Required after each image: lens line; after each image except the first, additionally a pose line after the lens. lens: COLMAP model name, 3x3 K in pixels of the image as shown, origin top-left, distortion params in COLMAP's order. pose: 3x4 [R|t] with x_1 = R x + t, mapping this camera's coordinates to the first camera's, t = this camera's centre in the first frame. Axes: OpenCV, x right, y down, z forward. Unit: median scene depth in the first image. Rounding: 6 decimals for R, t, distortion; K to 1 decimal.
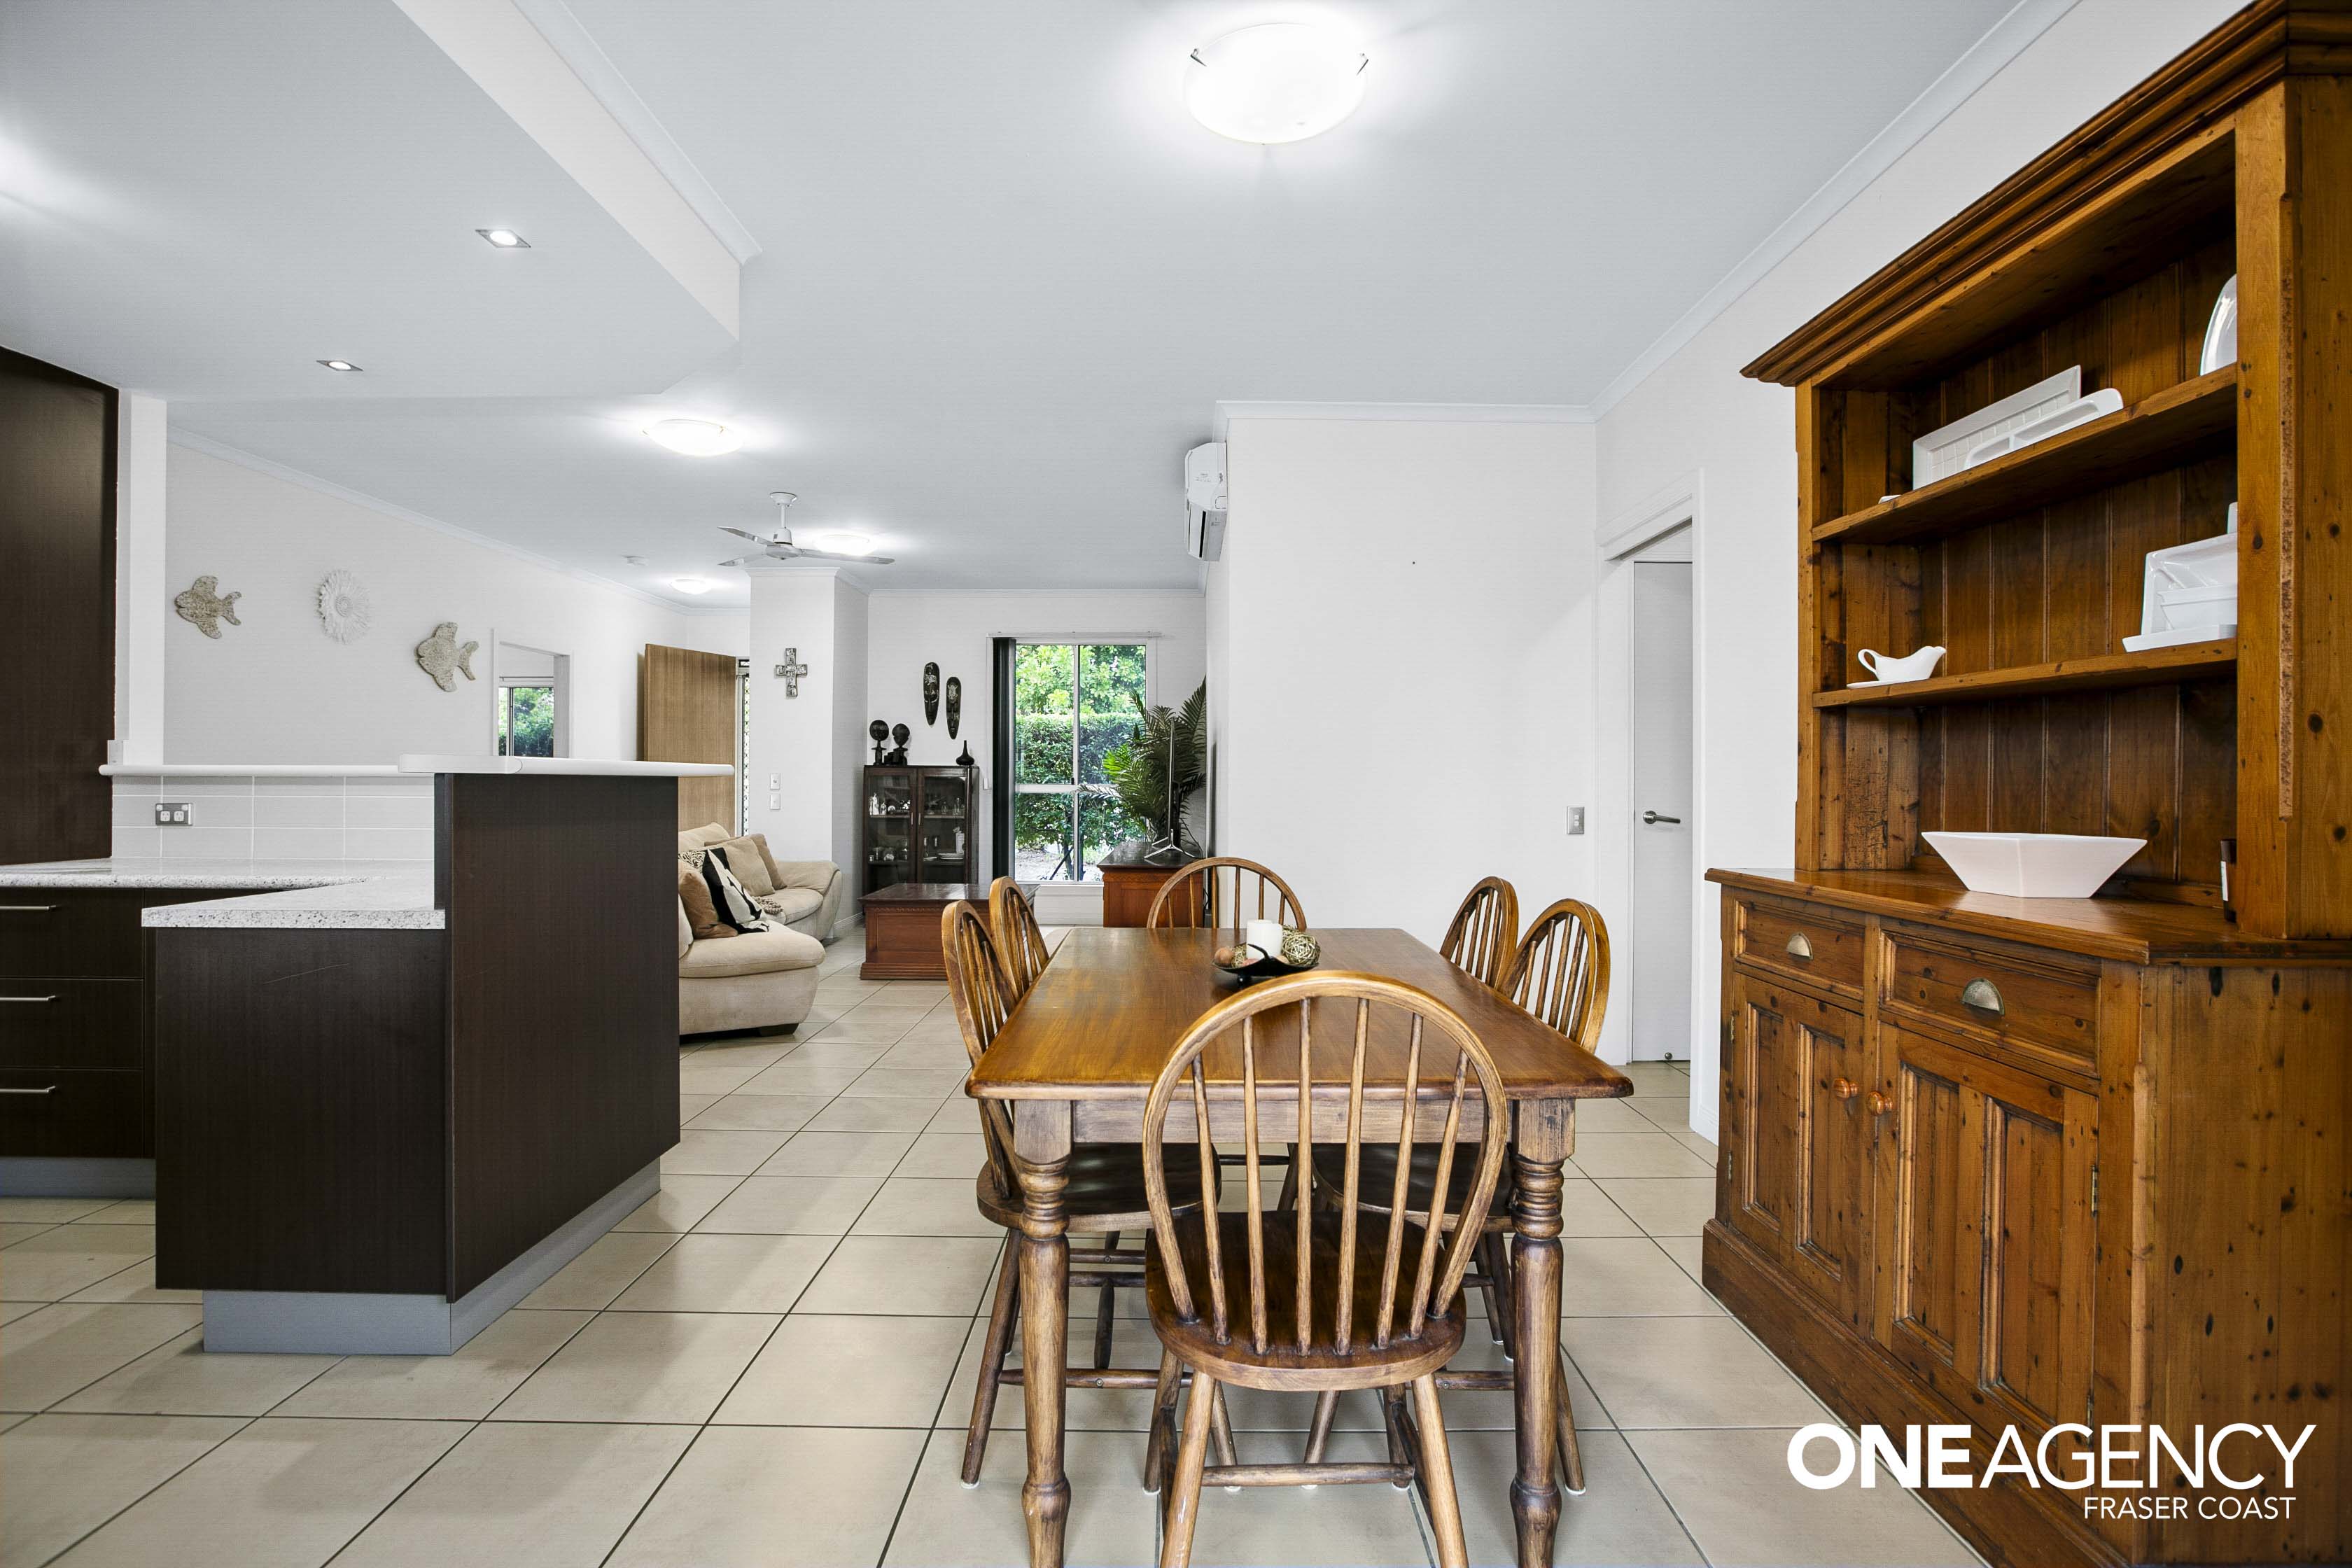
lens RADIAL K [[1087.1, 0, 1176.0], [0, 1087.1, 784.0], [0, 0, 1]] dist [-0.056502, 0.019390]
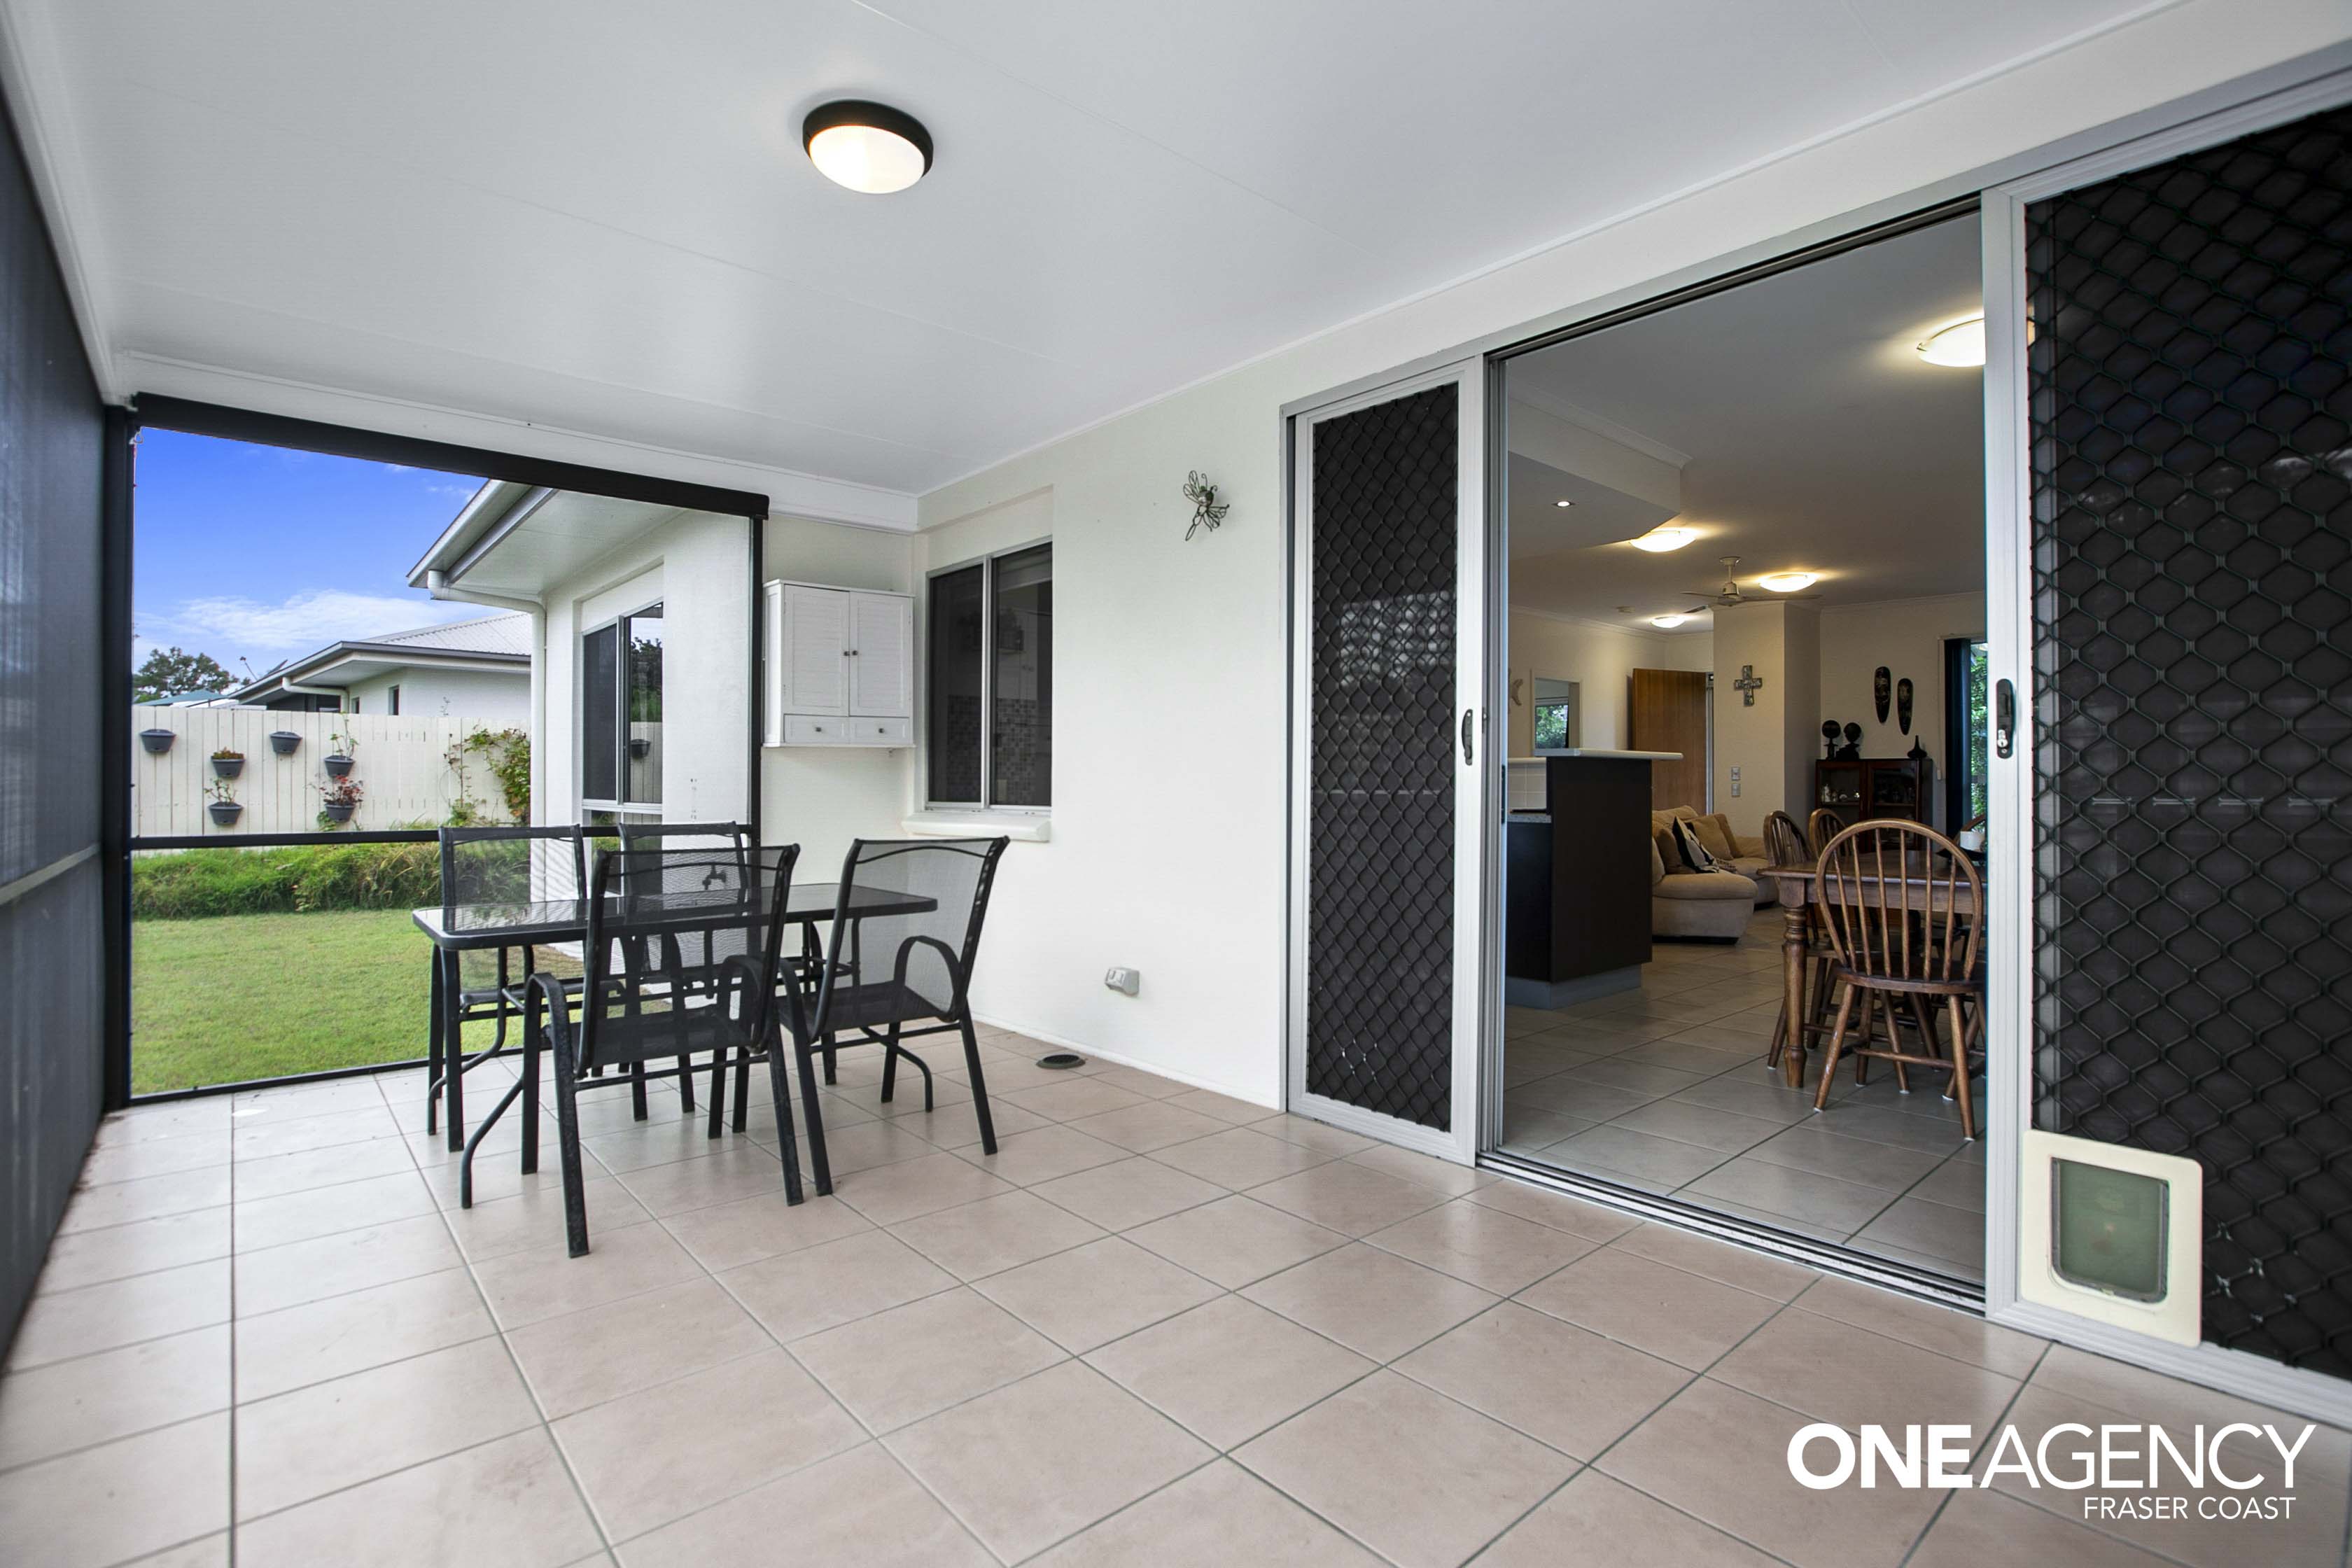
lens RADIAL K [[1093.5, 0, 1173.0], [0, 1093.5, 765.5], [0, 0, 1]] dist [-0.051509, 0.024244]
pose [[0.650984, -0.015595, -0.758932, 0.142627], [-0.000821, 0.999774, -0.021248, 0.014439], [0.759091, 0.014455, 0.650824, -0.286294]]
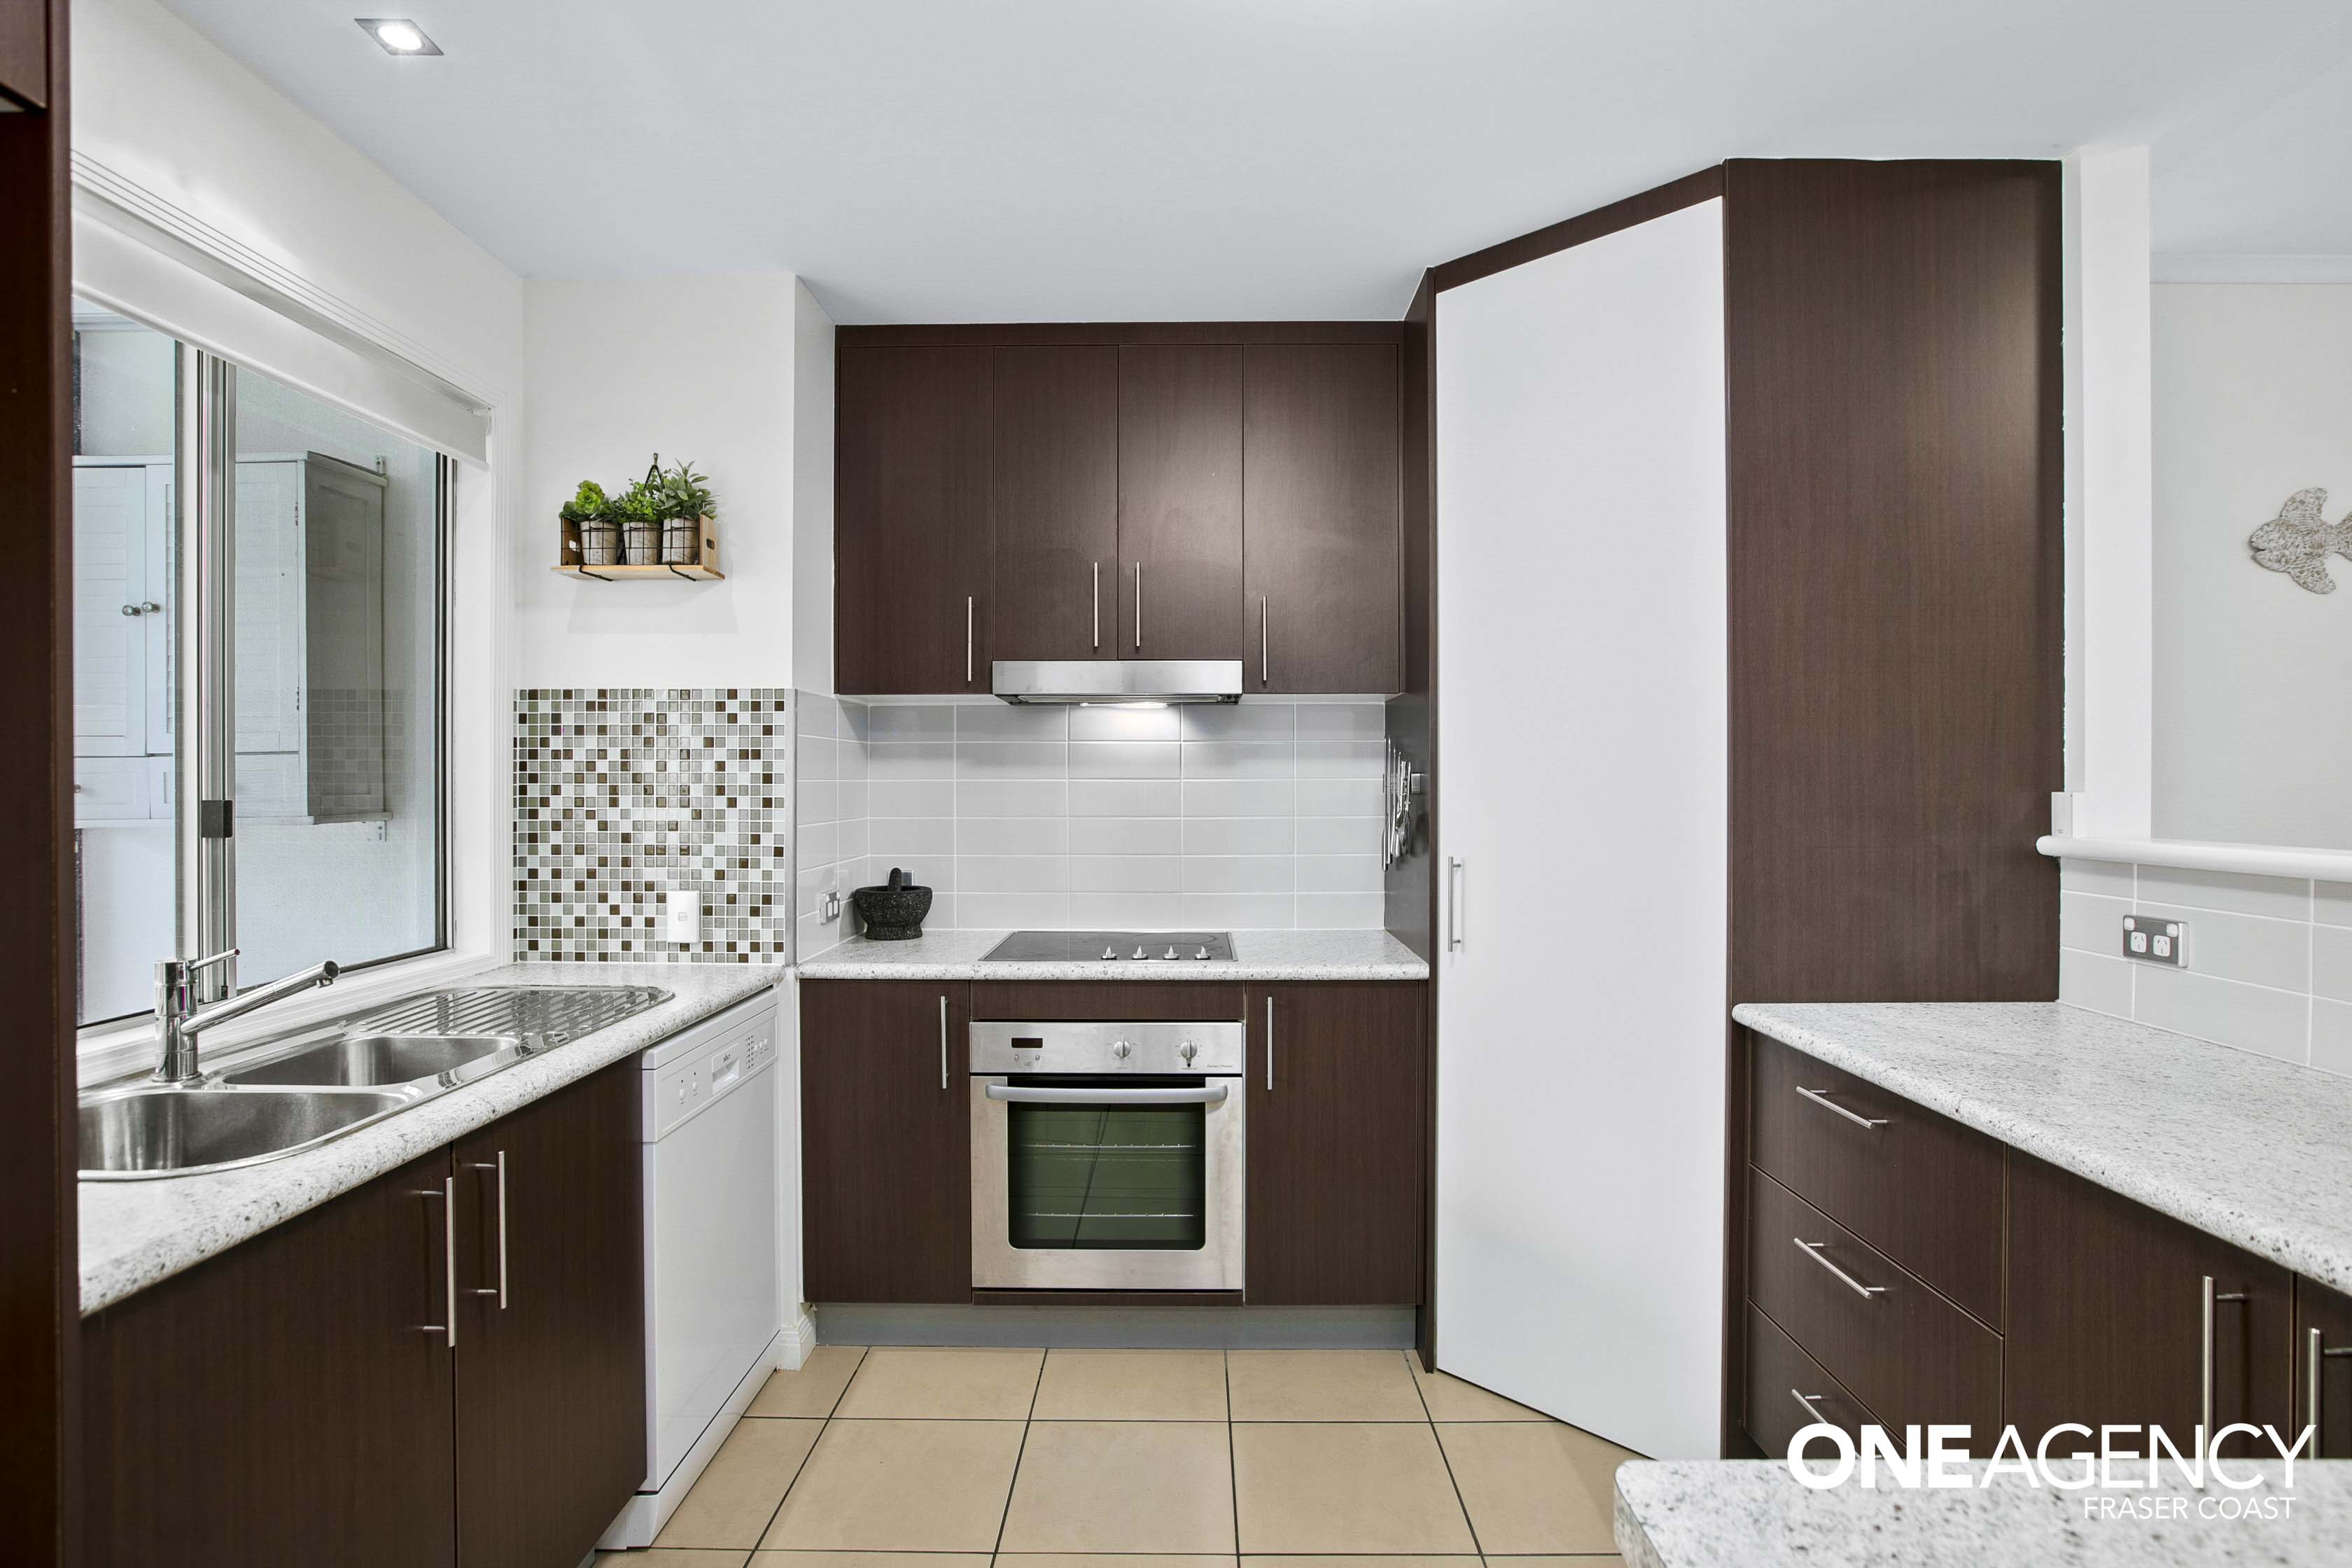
lens RADIAL K [[1155.1, 0, 1176.0], [0, 1155.1, 784.0], [0, 0, 1]] dist [-0.016978, 0.000402]
pose [[-0.008223, -0.000716, -0.999966, -0.156934], [0.000605, 1.000000, -0.000721, -0.018020], [0.999966, -0.000611, -0.008223, 0.207842]]
